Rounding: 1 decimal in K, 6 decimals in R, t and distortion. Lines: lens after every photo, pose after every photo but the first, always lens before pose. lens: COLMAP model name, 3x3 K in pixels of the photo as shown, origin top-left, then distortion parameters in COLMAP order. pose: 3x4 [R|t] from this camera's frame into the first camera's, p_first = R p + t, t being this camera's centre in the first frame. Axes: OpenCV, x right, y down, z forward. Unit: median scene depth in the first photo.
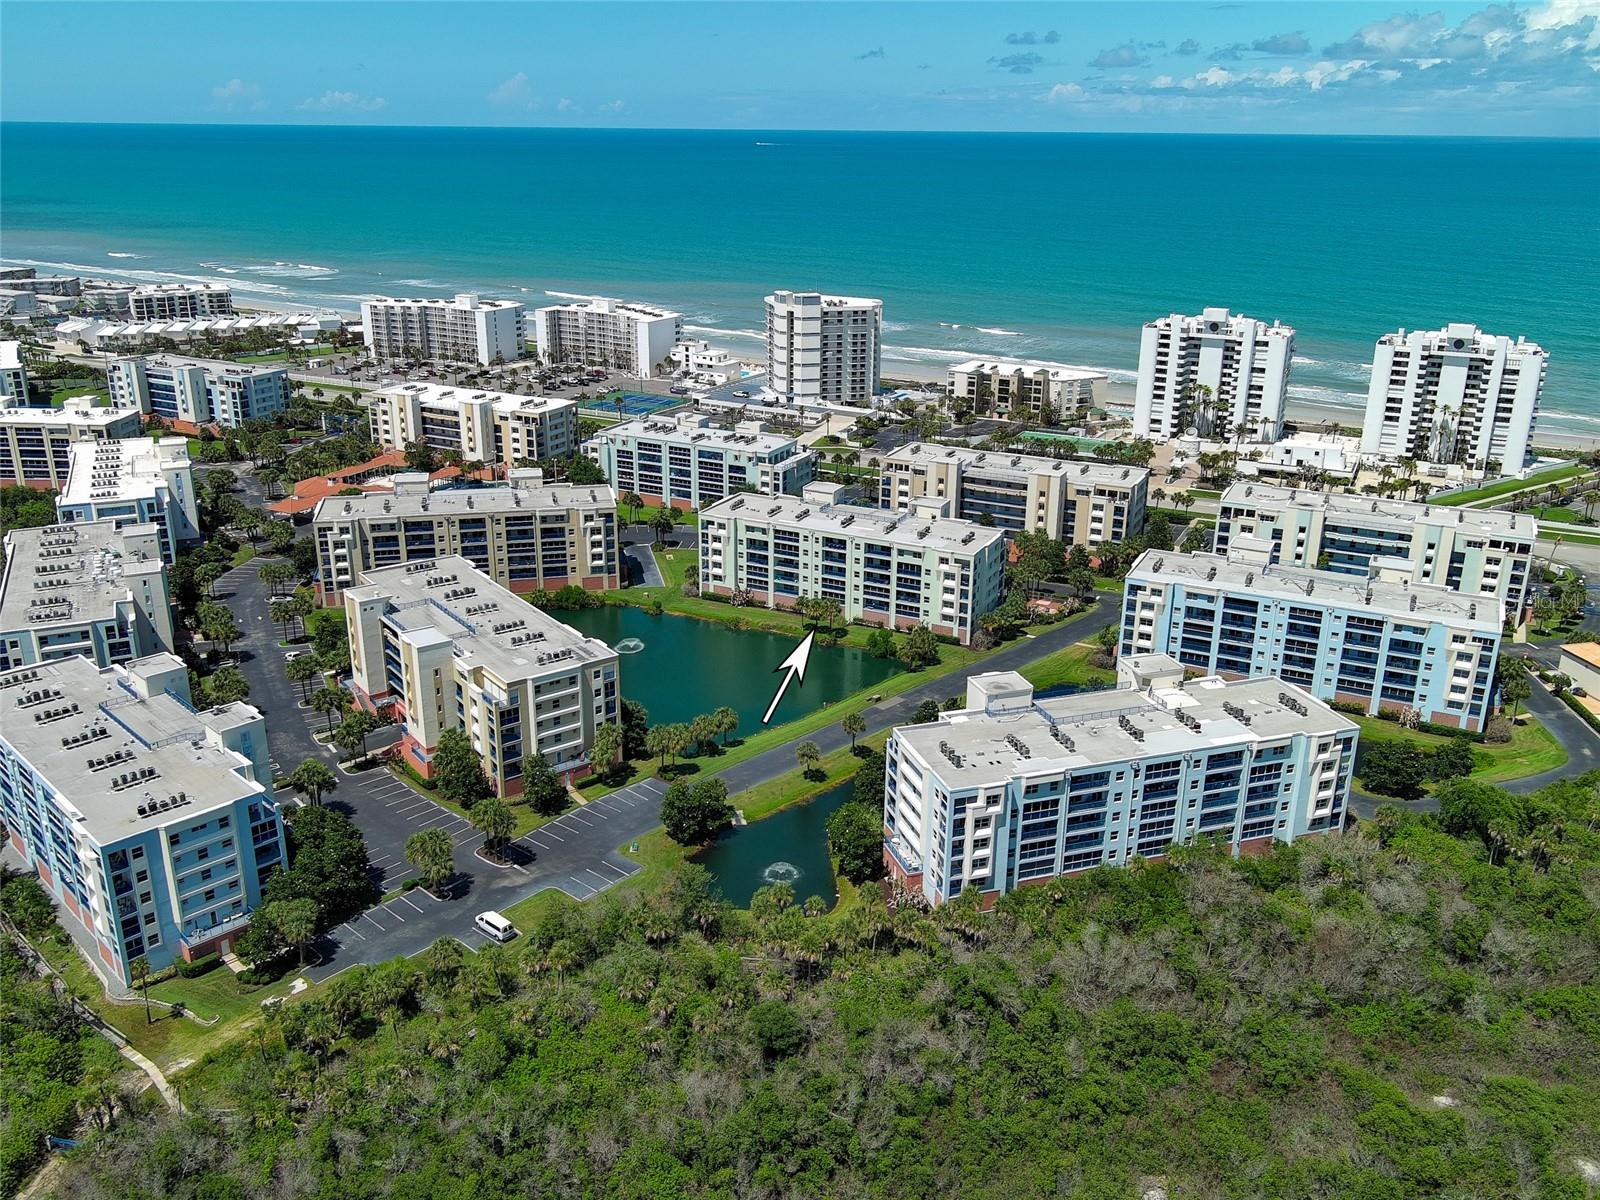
lens RADIAL K [[1315.2, 0, 800.4], [0, 1315.2, 592.8], [0, 0, 1]] dist [0.023708, -0.048966]
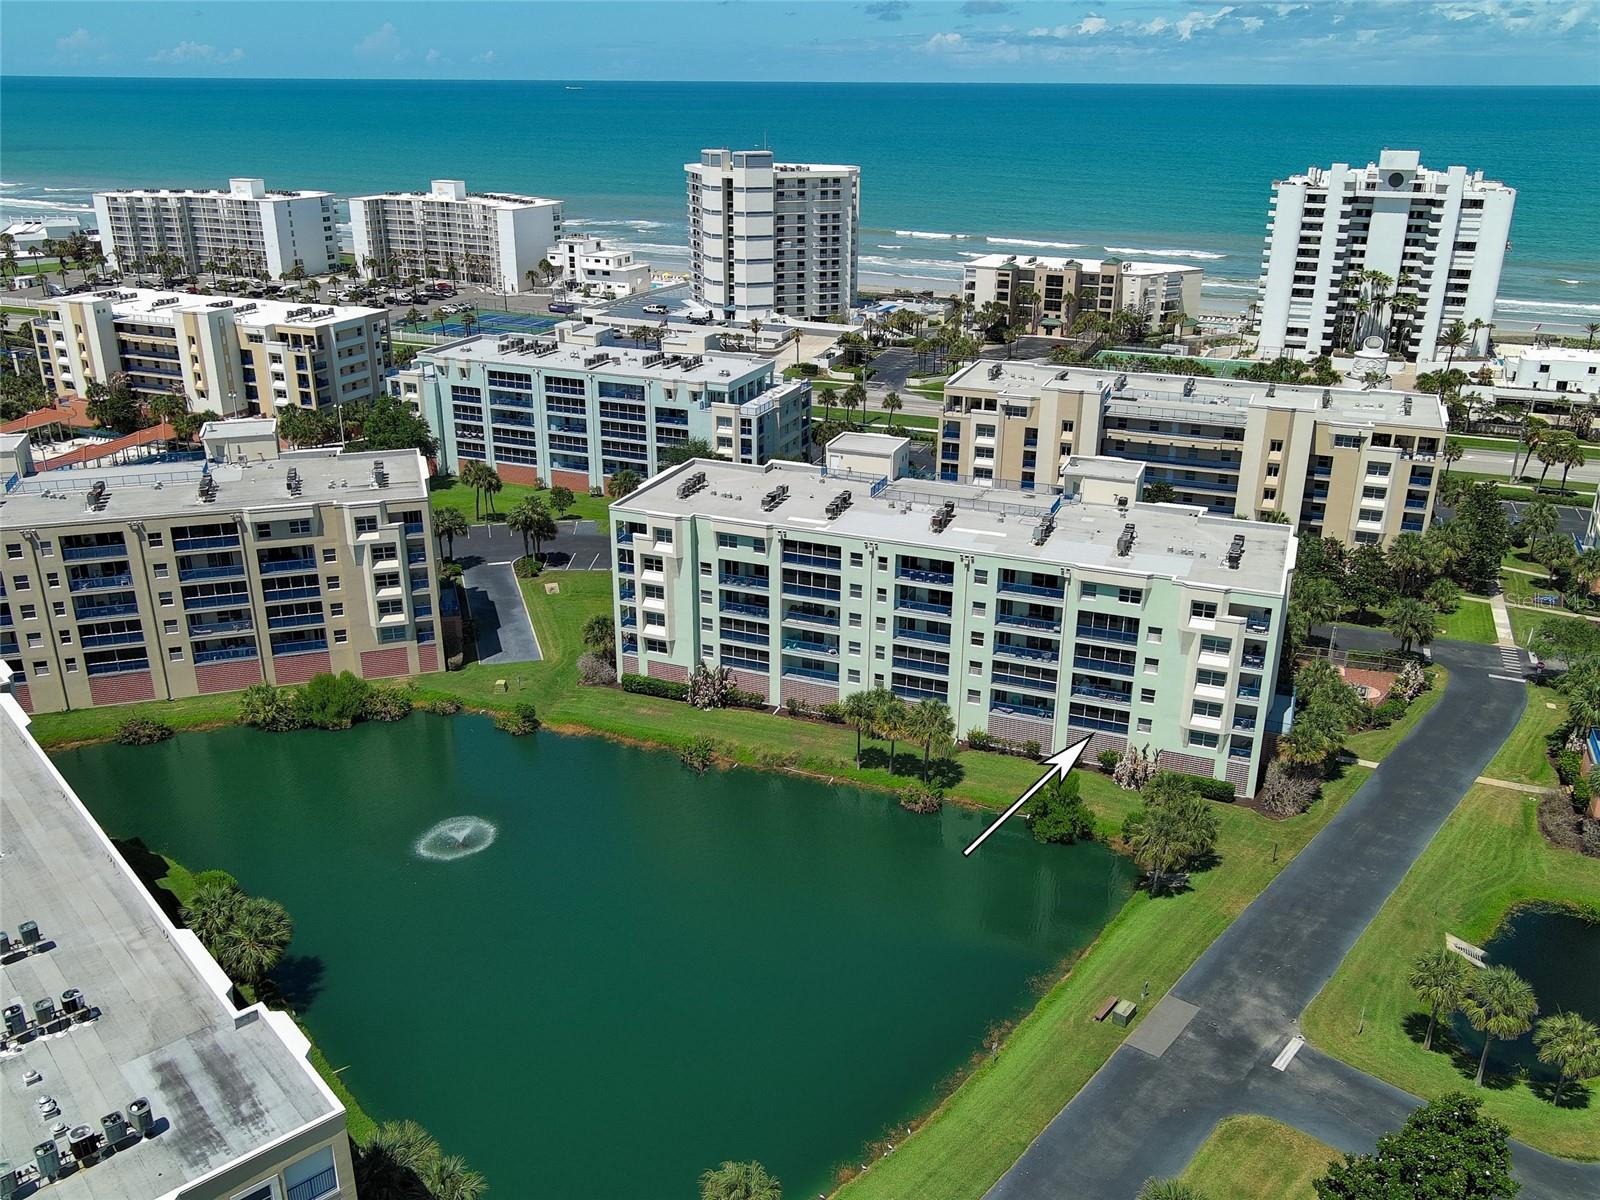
lens RADIAL K [[1315.2, 0, 800.4], [0, 1315.2, 592.8], [0, 0, 1]] dist [0.023708, -0.048966]
pose [[0.996382, -0.033827, 0.077968, -0.038431], [0.031346, 0.998970, 0.032818, -0.034806], [-0.078998, -0.030255, 0.996416, 0.430240]]
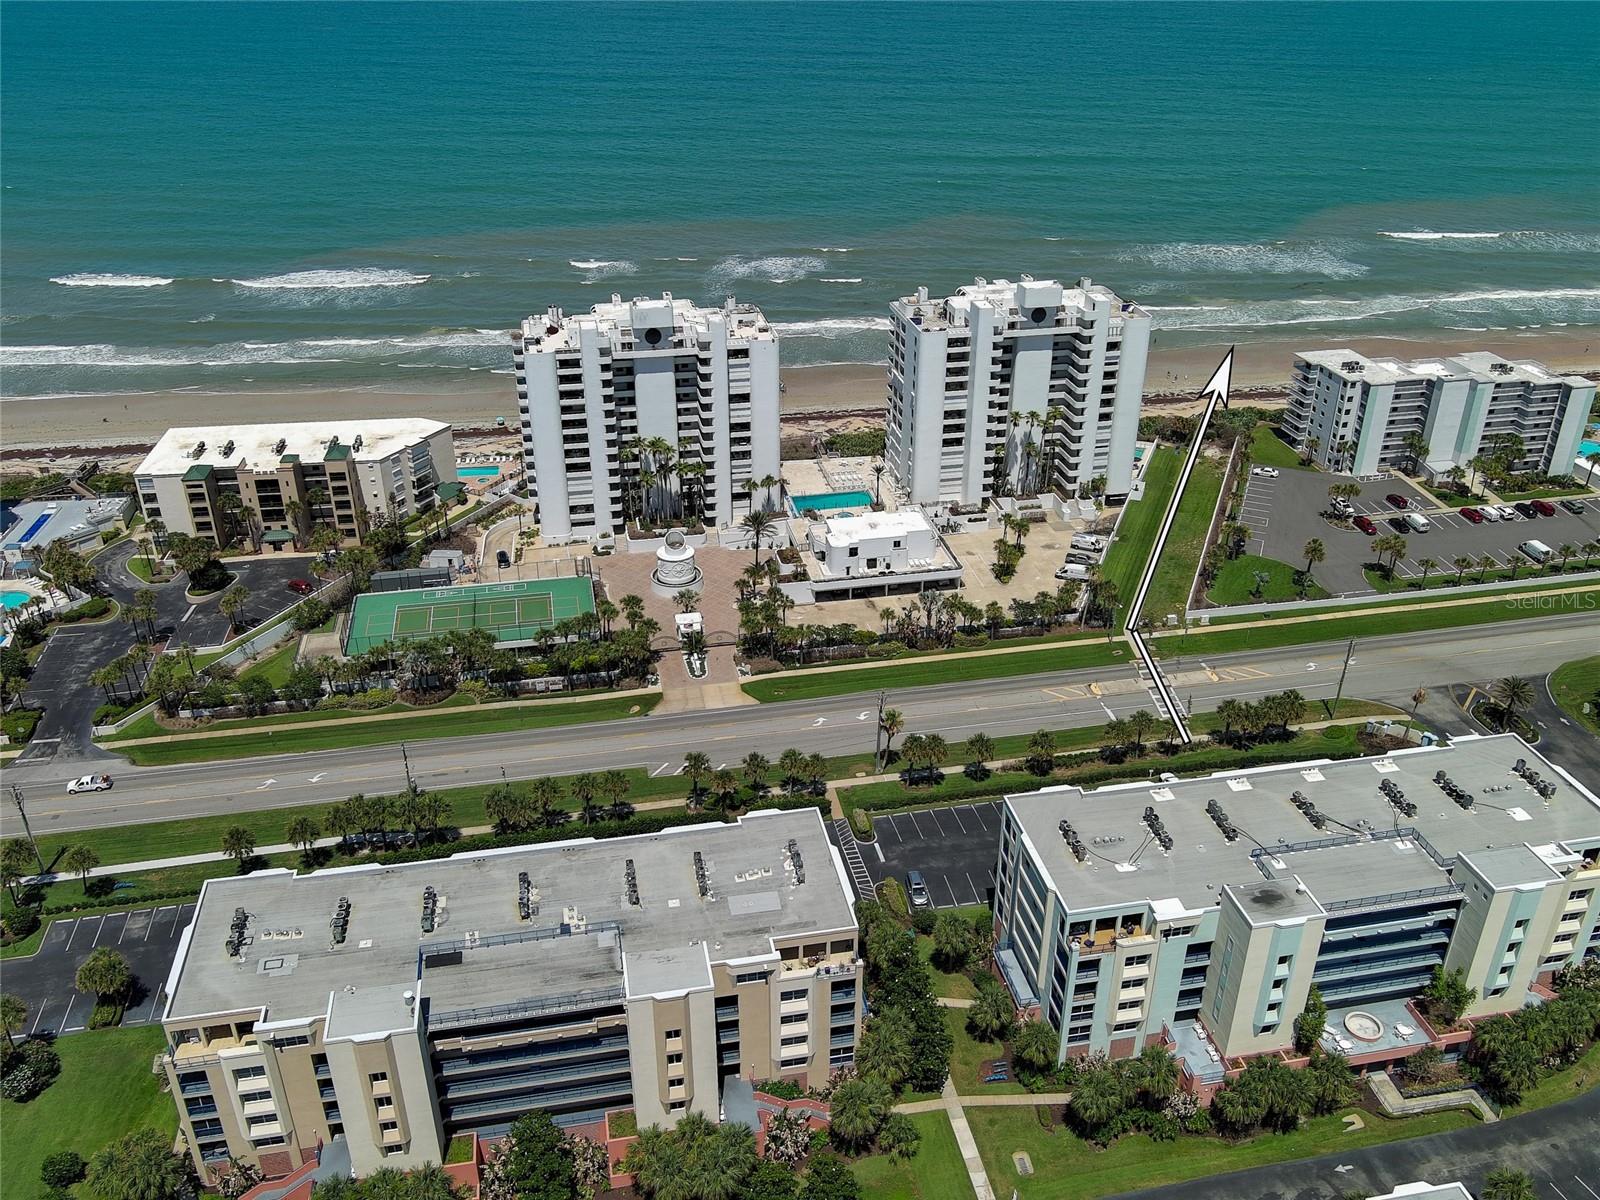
lens RADIAL K [[1315.2, 0, 800.4], [0, 1315.2, 592.8], [0, 0, 1]] dist [0.023708, -0.048966]
pose [[0.790546, -0.293020, 0.537751, 0.040081], [0.210412, 0.954607, 0.210837, -0.231834], [-0.575120, -0.053527, 0.816316, 0.585163]]
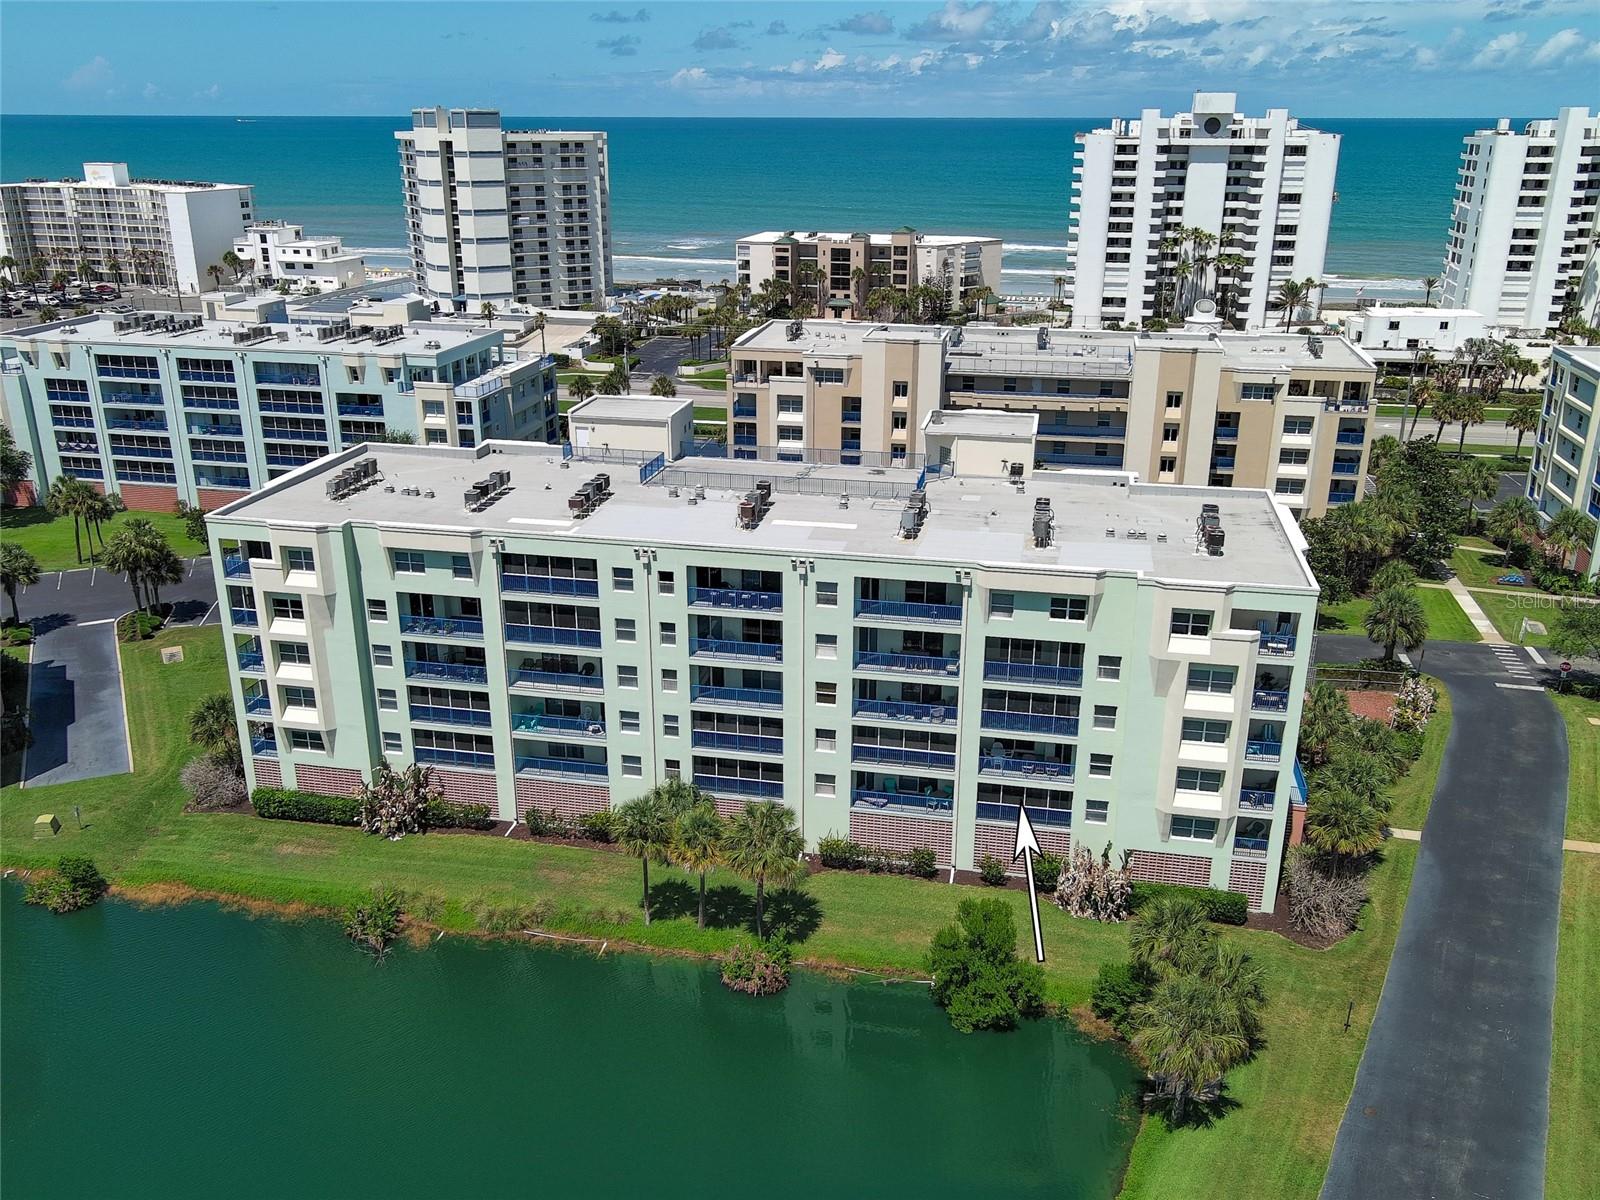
lens RADIAL K [[1315.2, 0, 800.4], [0, 1315.2, 592.8], [0, 0, 1]] dist [0.023708, -0.048966]
pose [[0.965492, -0.094149, 0.242818, -0.020783], [0.092102, 0.995553, 0.019794, -0.031019], [-0.243602, 0.003253, 0.969870, 0.559616]]
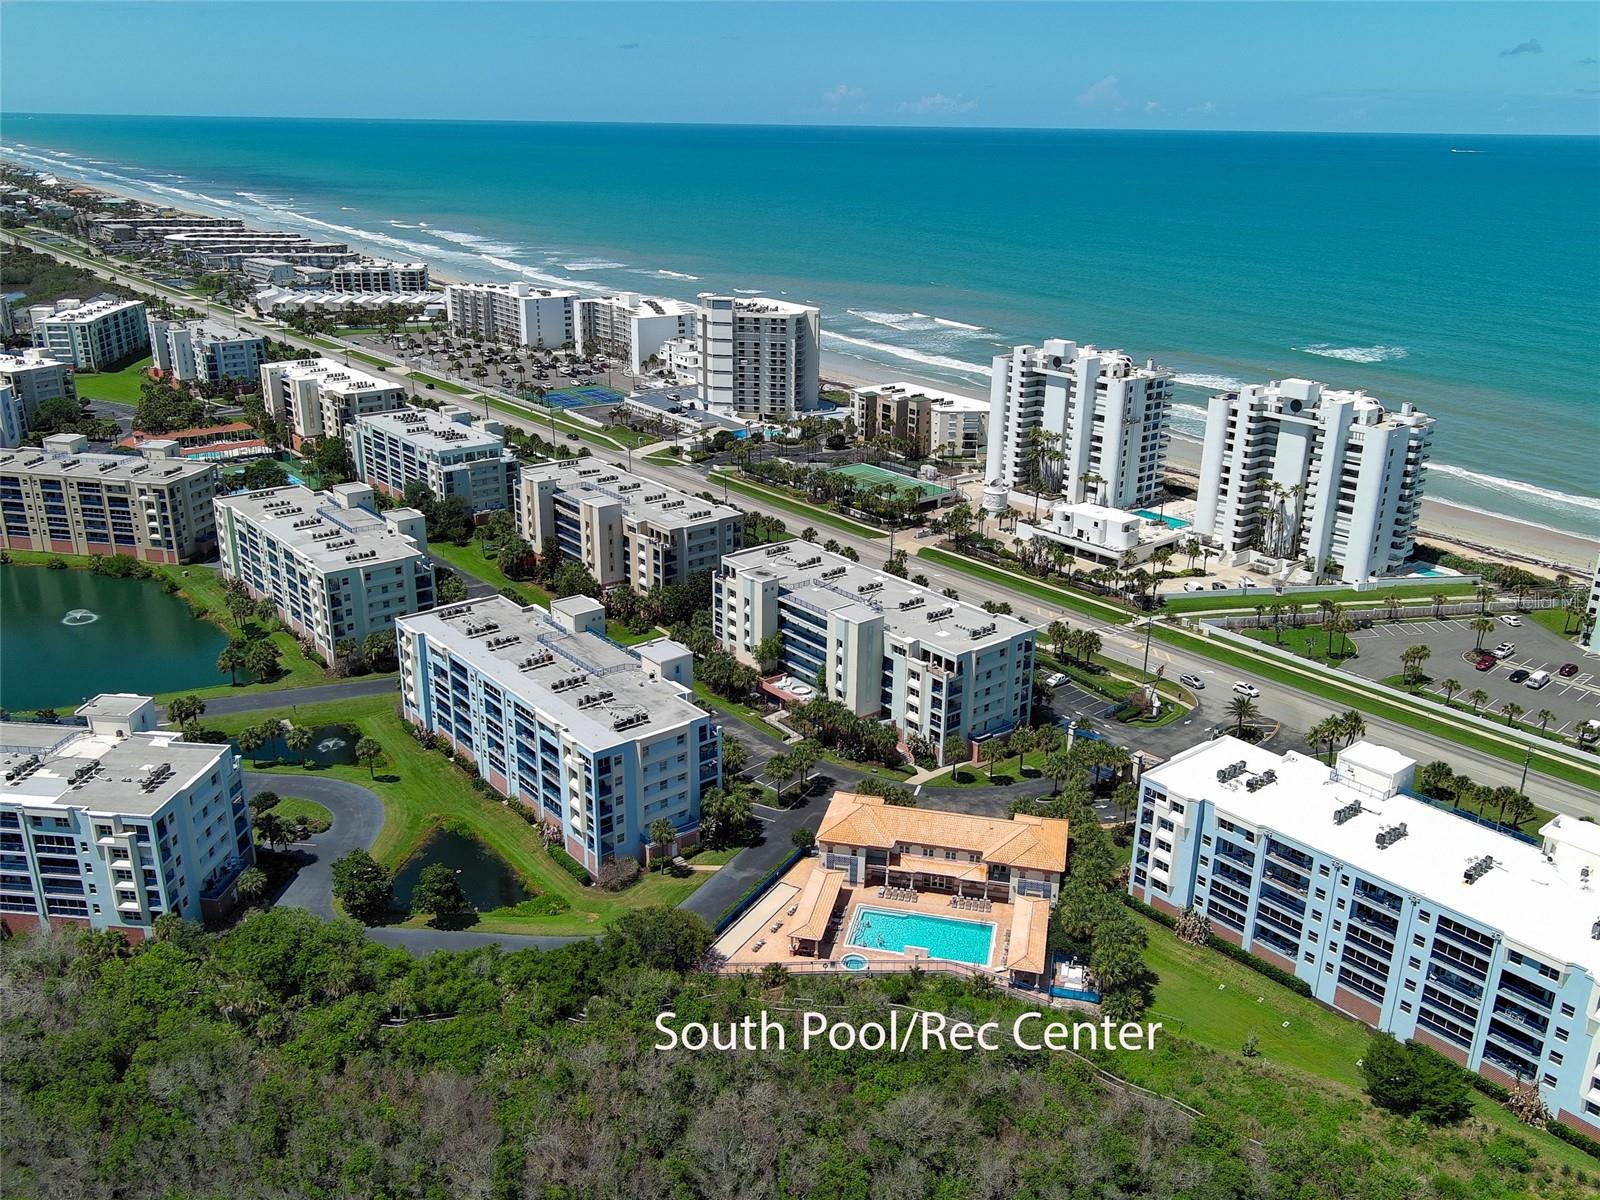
lens RADIAL K [[1311.8, 0, 796.3], [0, 1311.8, 599.5], [0, 0, 1]] dist [0.006367, -0.037898]
pose [[0.914732, 0.143115, -0.377866, 0.571669], [-0.142094, 0.989376, 0.030743, -0.062442], [0.378251, 0.025571, 0.925350, 0.194959]]
